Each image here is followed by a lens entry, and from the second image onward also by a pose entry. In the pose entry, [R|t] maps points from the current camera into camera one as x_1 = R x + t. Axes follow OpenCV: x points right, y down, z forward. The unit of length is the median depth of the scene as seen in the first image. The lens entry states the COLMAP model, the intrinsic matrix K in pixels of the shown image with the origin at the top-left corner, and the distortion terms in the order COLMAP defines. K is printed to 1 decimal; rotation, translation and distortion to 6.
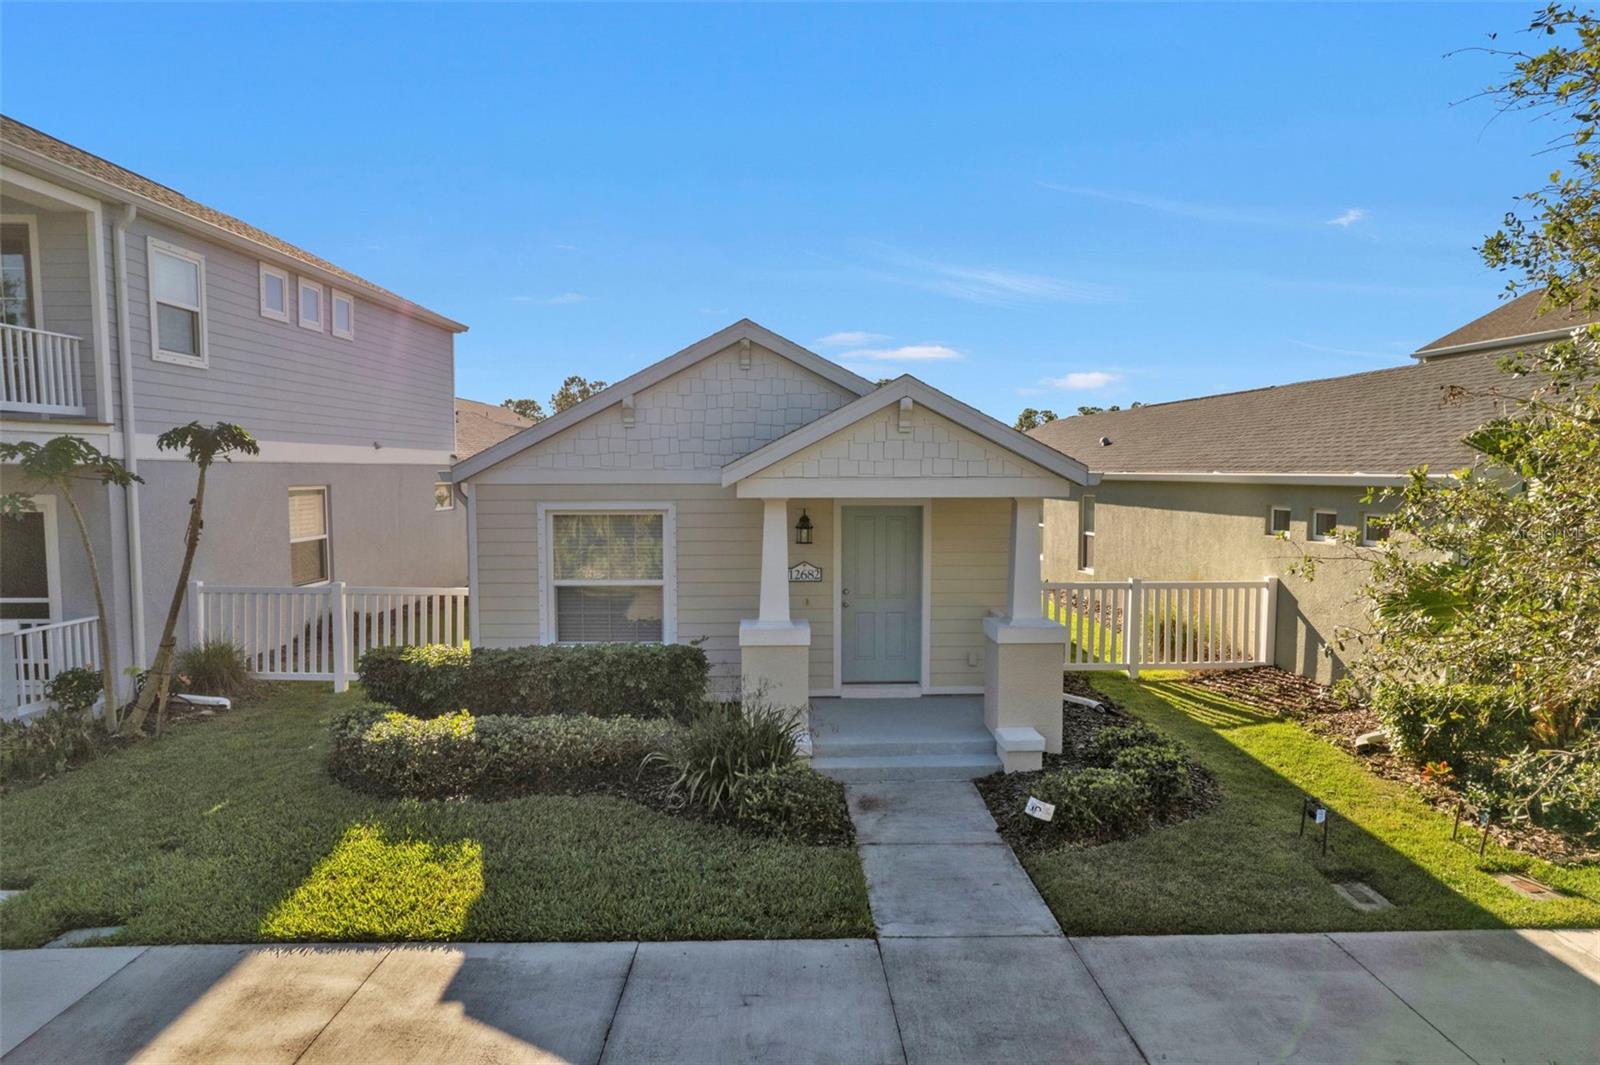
lens RADIAL K [[1028.7, 0, 812.0], [0, 1028.7, 539.1], [0, 0, 1]] dist [-0.077052, 0.067127]
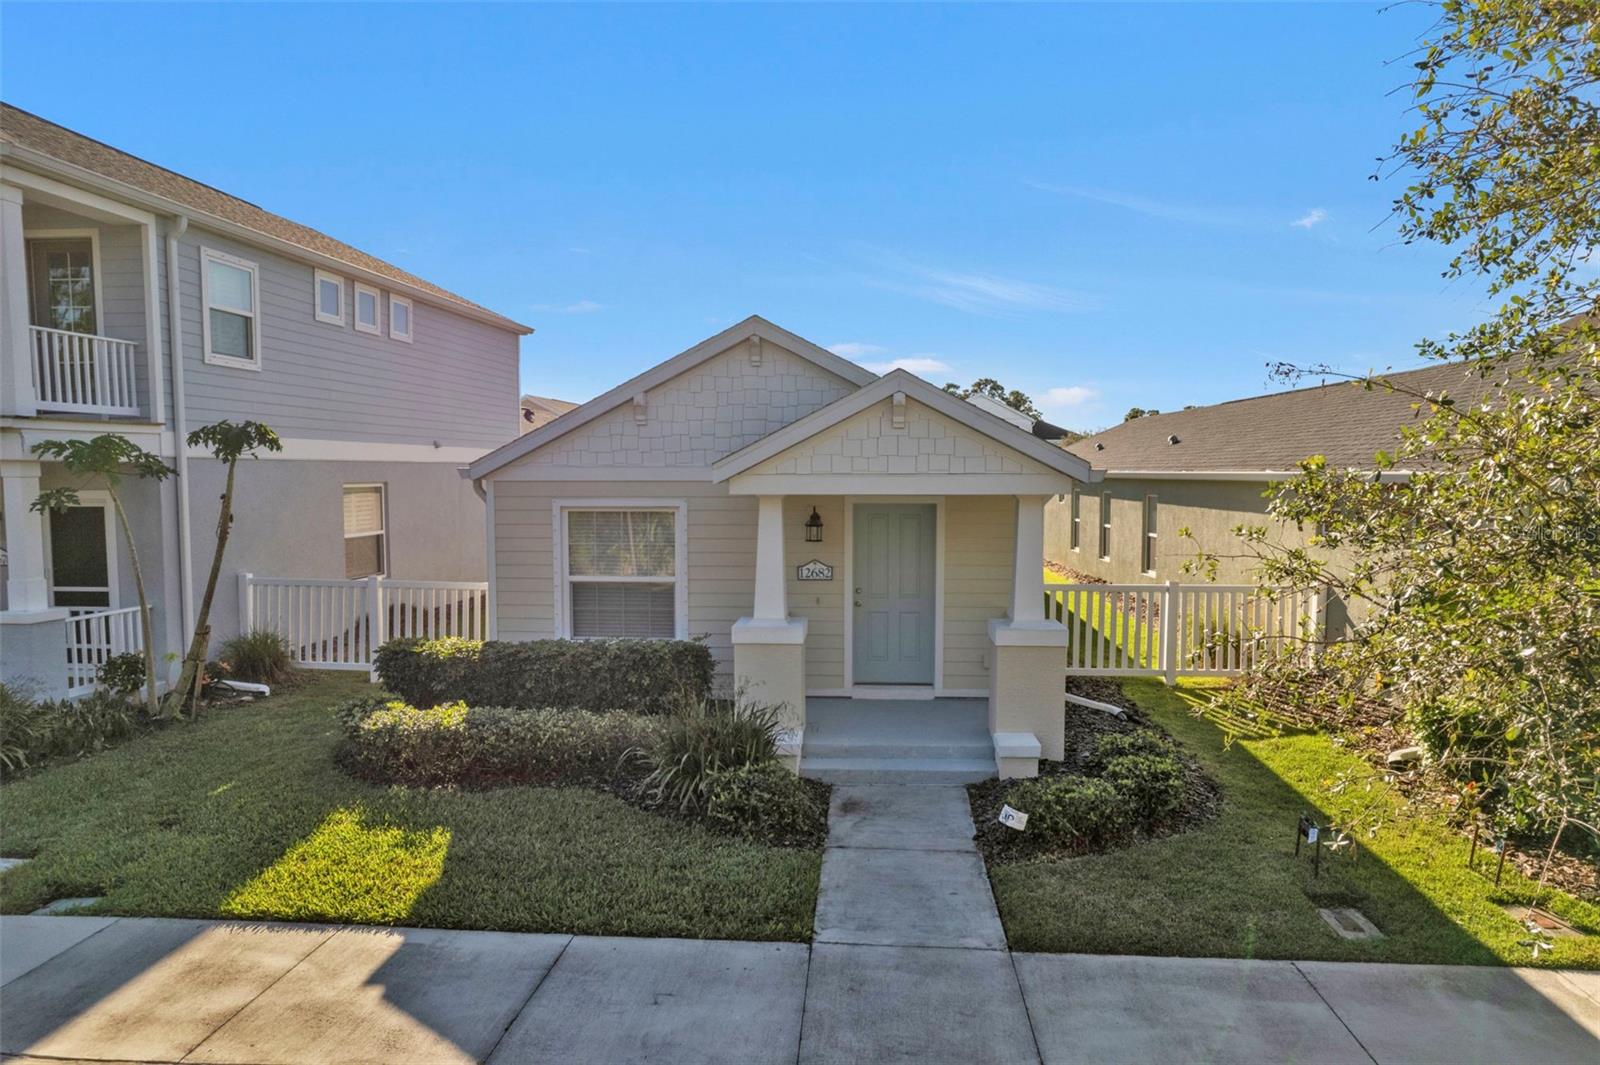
lens RADIAL K [[1028.7, 0, 811.4], [0, 1028.7, 536.8], [0, 0, 1]] dist [-0.077052, 0.067127]
pose [[0.994756, 0.006984, -0.102036, 0.106003], [-0.007317, 0.999969, -0.002893, 0.003178], [0.102013, 0.003625, 0.994776, 0.017496]]
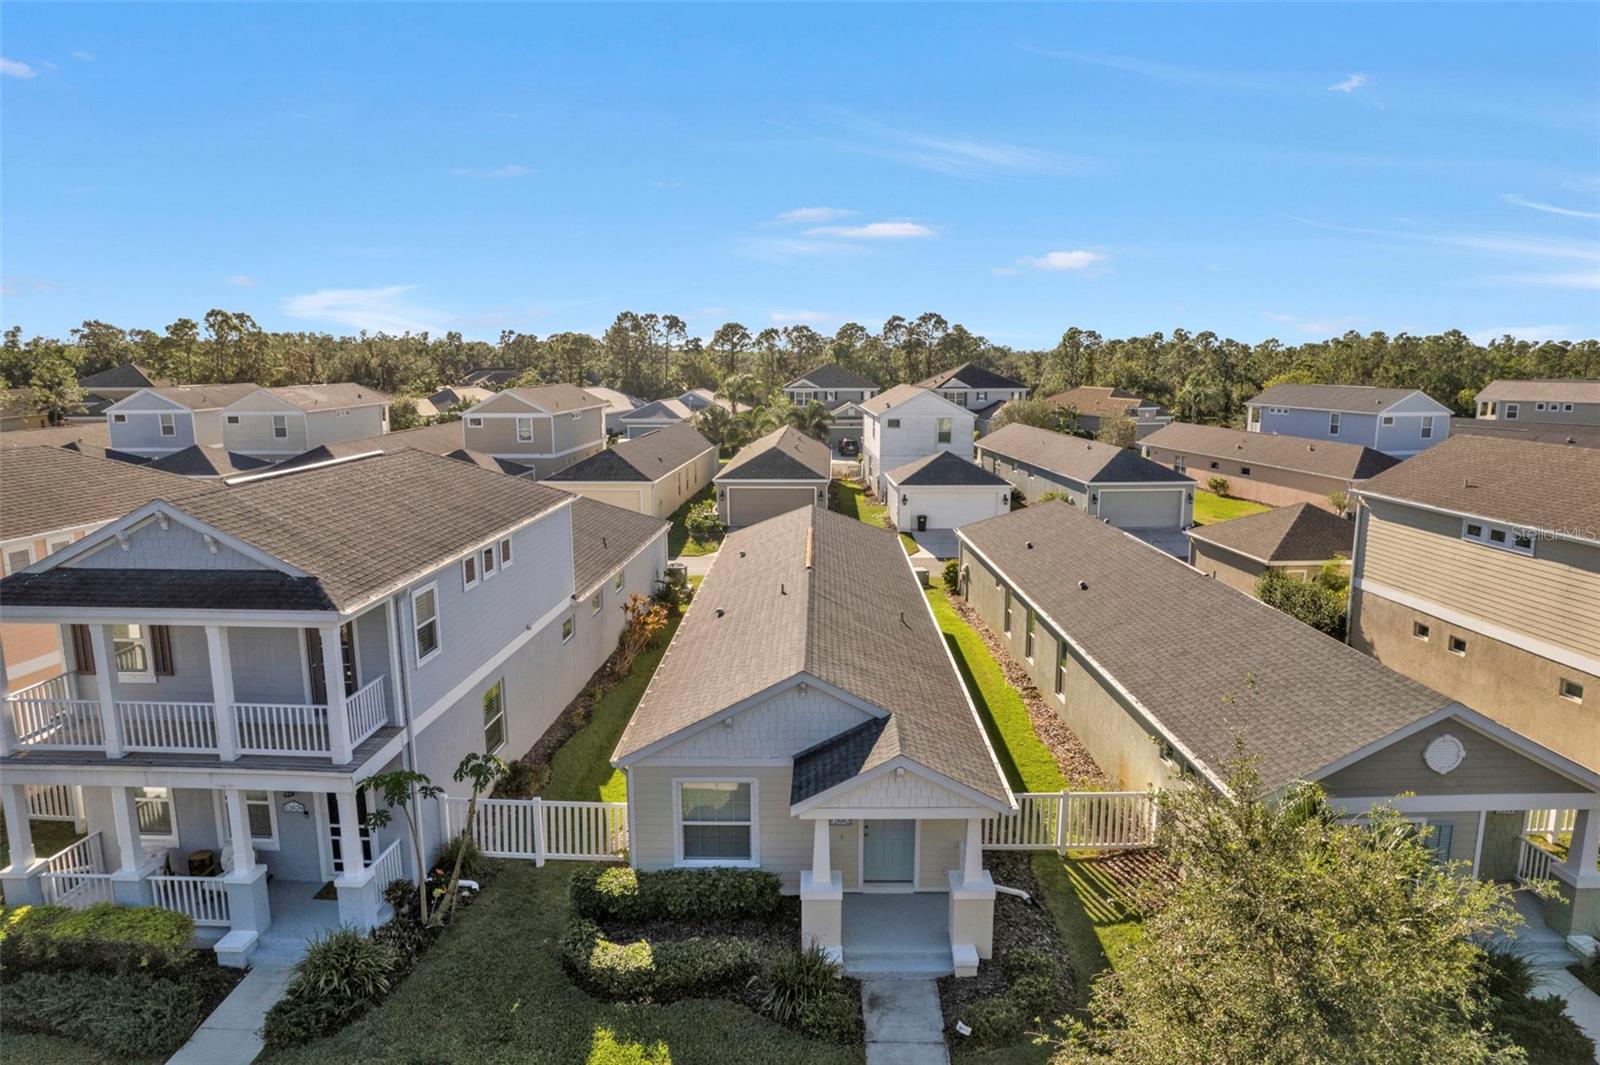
lens RADIAL K [[1028.7, 0, 817.3], [0, 1028.7, 540.9], [0, 0, 1]] dist [-0.077052, 0.067127]
pose [[0.999228, 0.008192, -0.038412, 0.016467], [-0.003886, 0.993828, 0.110865, -0.668647], [0.039083, -0.110631, 0.993093, -0.607474]]
